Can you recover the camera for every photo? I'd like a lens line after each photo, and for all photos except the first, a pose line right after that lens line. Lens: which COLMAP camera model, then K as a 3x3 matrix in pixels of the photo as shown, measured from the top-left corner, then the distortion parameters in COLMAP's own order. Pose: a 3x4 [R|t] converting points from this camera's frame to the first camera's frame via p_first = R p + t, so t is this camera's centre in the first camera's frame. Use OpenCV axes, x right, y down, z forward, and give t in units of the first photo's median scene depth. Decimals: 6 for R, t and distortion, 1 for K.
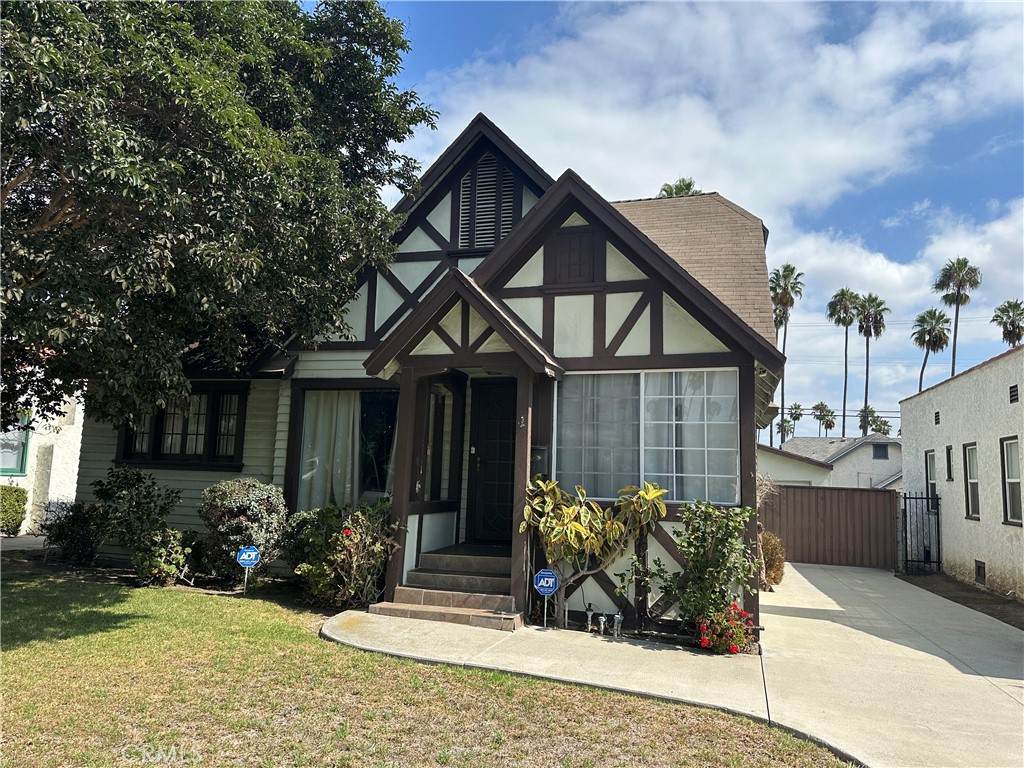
lens RADIAL K [[710.2, 0, 512.0], [0, 710.2, 384.0], [0, 0, 1]] dist [0.137491, -0.191350]
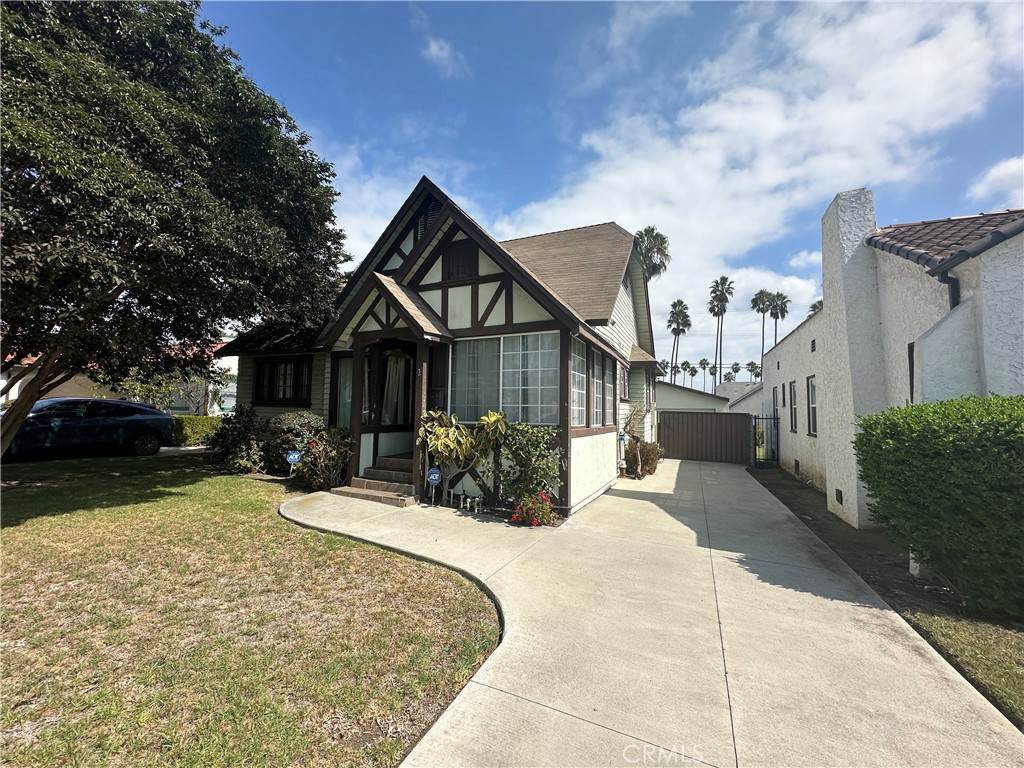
lens RADIAL K [[406.4, 0, 512.0], [0, 406.4, 384.0], [0, 0, 1]] dist [-0.000415, -0.000016]
pose [[0.989265, -0.022846, -0.144334, 0.317667], [0.032137, 0.997536, 0.062369, 0.028742], [0.142553, -0.066338, 0.987562, 0.168279]]
